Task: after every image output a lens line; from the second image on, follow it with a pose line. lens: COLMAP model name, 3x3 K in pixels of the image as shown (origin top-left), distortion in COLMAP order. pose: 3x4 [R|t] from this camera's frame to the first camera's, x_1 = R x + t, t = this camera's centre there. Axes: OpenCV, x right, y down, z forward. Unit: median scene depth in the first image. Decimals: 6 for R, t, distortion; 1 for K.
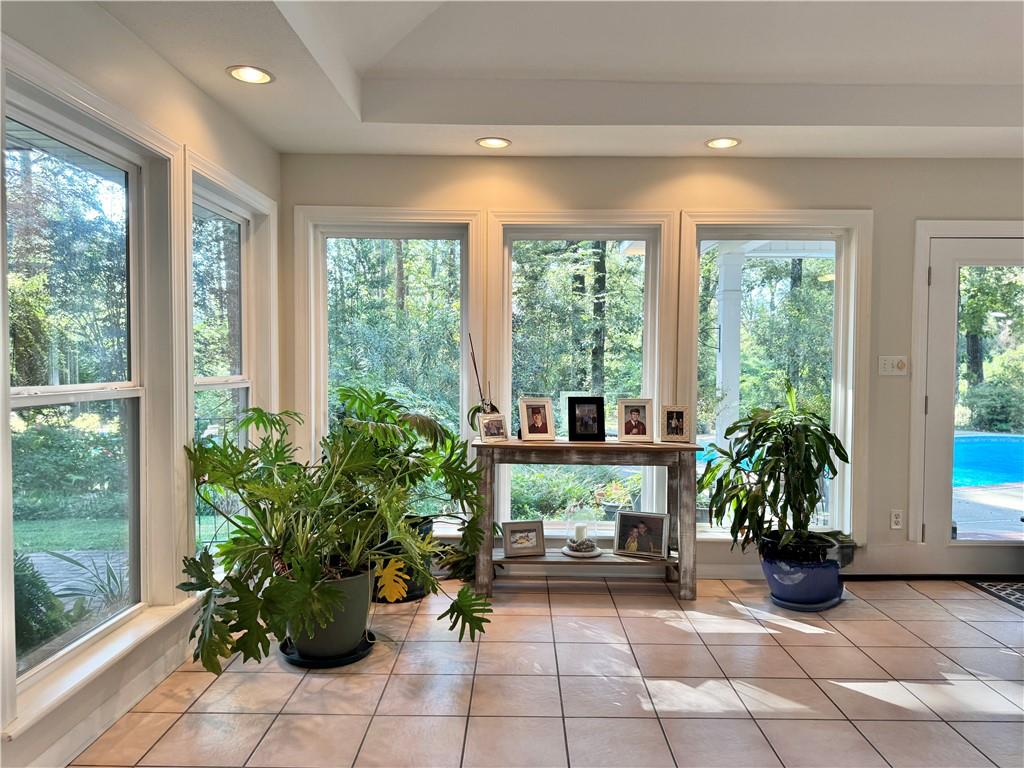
lens RADIAL K [[724.0, 0, 512.0], [0, 724.0, 384.0], [0, 0, 1]] dist [0.142790, -0.237726]
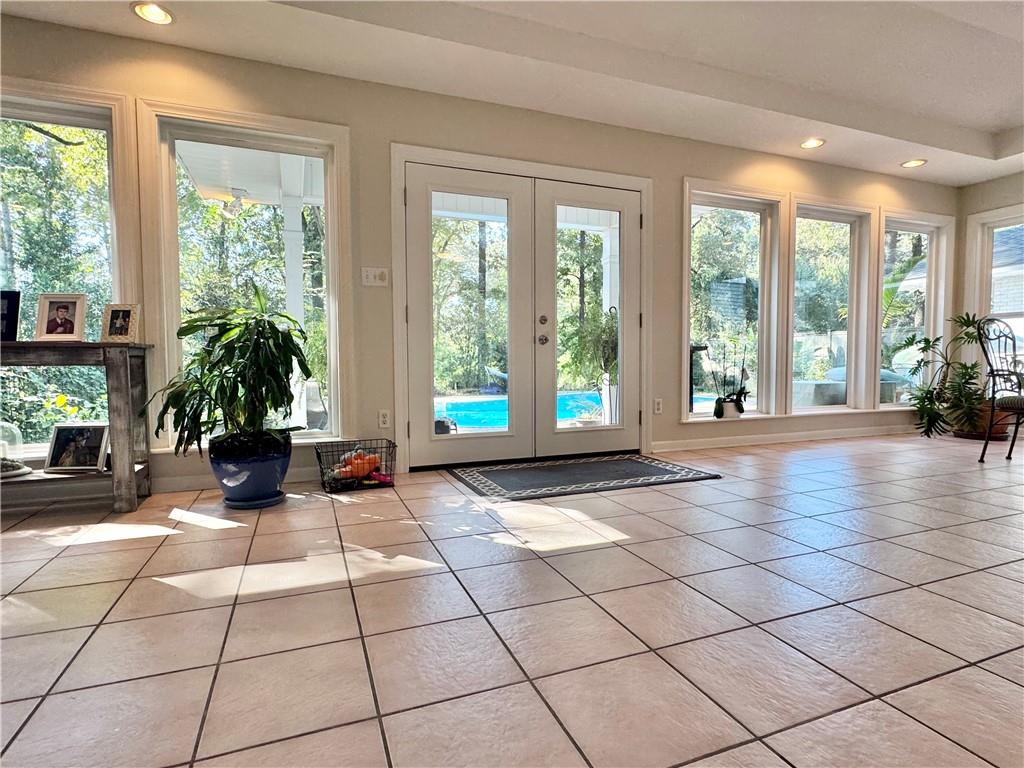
lens RADIAL K [[539.6, 0, 512.0], [0, 539.6, 384.0], [0, 0, 1]] dist [-0.005463, -0.000858]
pose [[0.929611, -0.027820, 0.367491, 0.426695], [0.022970, 0.999582, 0.017564, 0.128570], [-0.367826, -0.007886, 0.929861, 0.200252]]
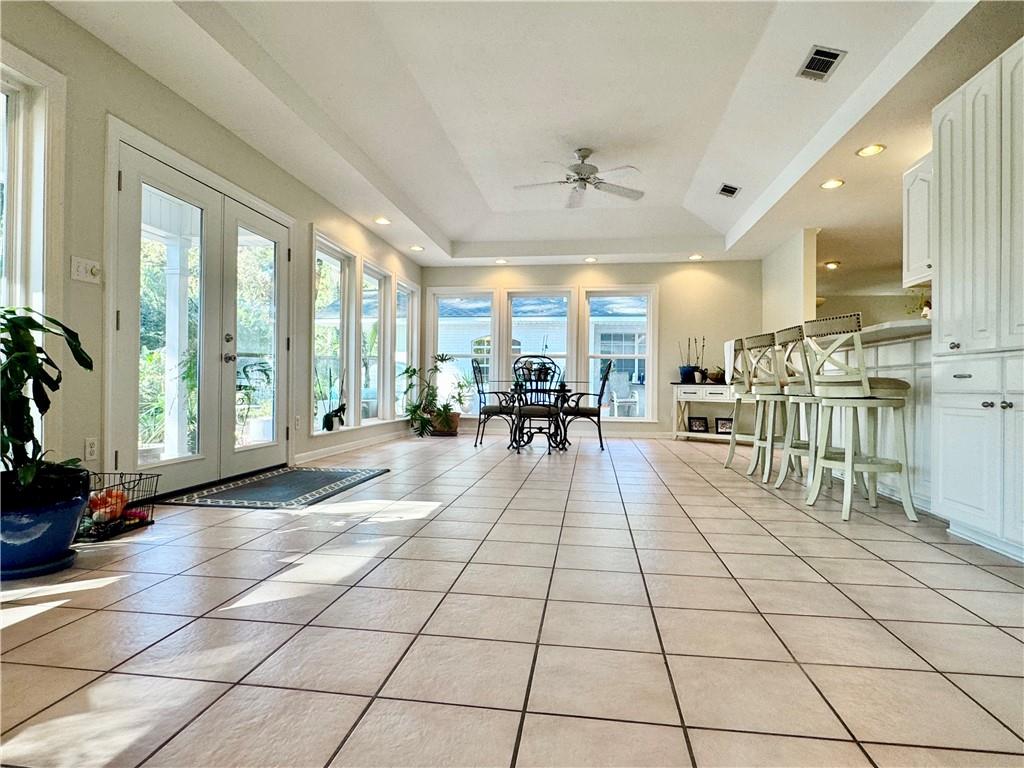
lens RADIAL K [[585.3, 0, 512.0], [0, 585.3, 384.0], [0, 0, 1]] dist [-0.000798, 0.000367]
pose [[0.127583, -0.002772, 0.991824, -0.103772], [0.022511, 0.999747, -0.000102, 0.124448], [-0.991572, 0.022340, 0.127613, 0.443864]]
